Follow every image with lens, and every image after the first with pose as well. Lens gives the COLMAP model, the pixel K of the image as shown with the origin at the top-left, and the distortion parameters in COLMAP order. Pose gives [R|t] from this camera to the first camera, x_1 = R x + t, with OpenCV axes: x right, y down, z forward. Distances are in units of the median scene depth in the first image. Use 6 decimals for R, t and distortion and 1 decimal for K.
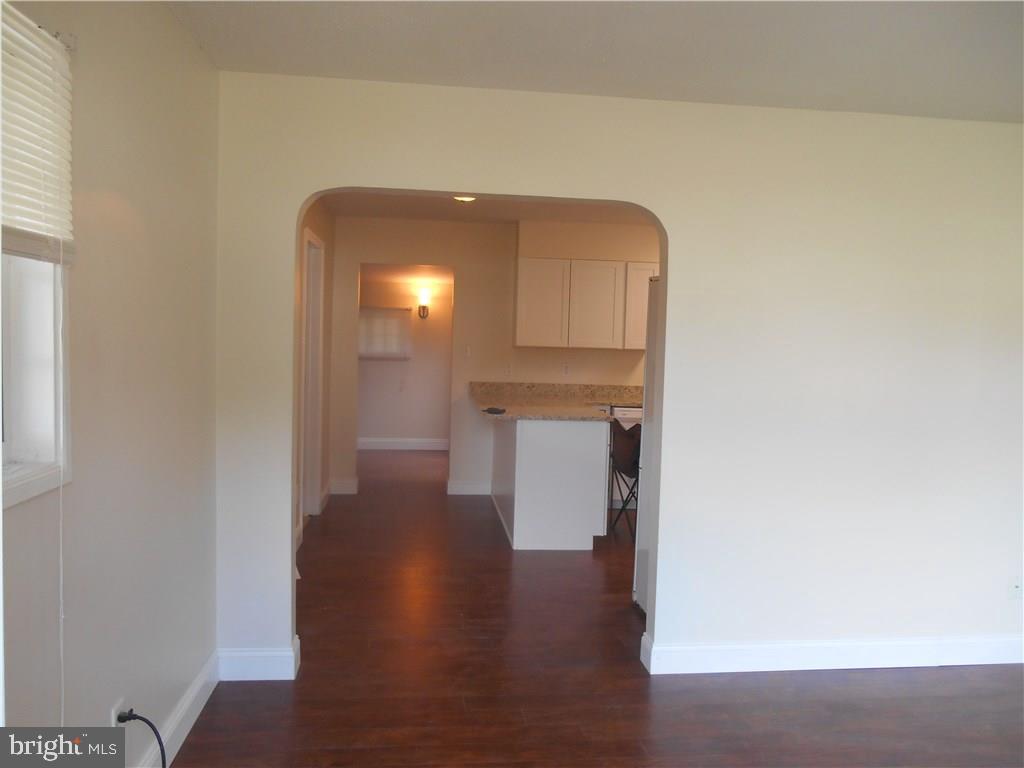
lens RADIAL K [[788.9, 0, 515.0], [0, 788.9, 377.9], [0, 0, 1]] dist [-0.028492, 0.011466]
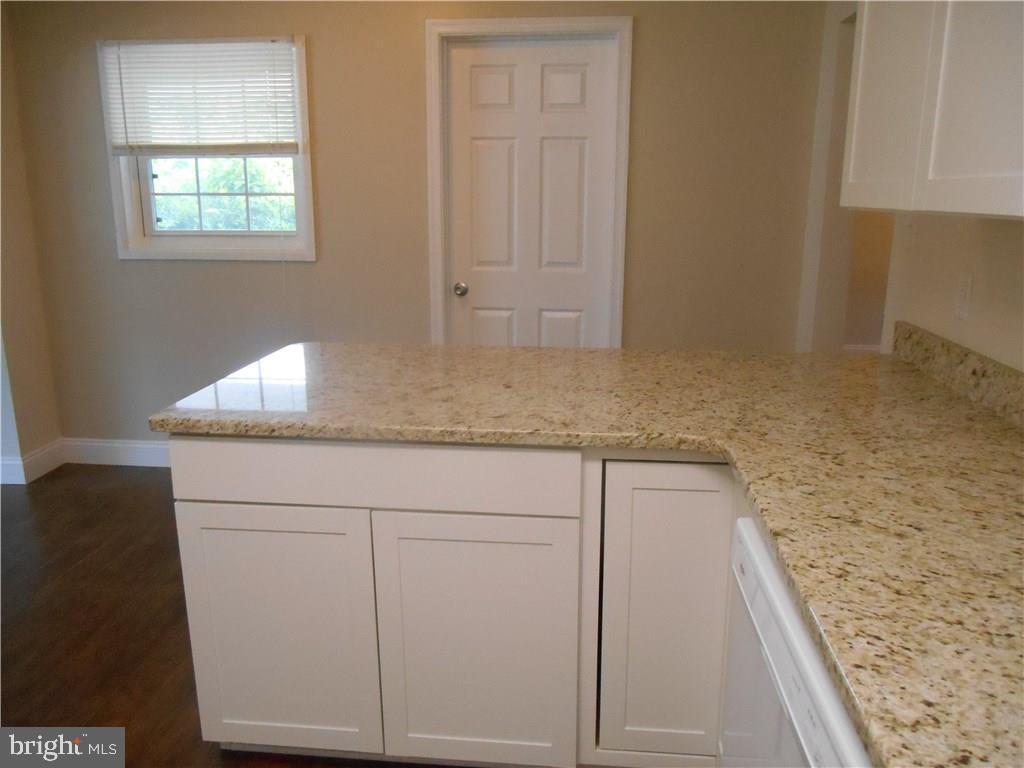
lens RADIAL K [[788.9, 0, 512.3], [0, 788.9, 375.7], [0, 0, 1]] dist [-0.028492, 0.011466]
pose [[-0.219609, 0.188410, -0.957222, 0.339514], [-0.055753, 0.977147, 0.205123, -0.036045], [0.973994, 0.098414, -0.204086, 1.031314]]
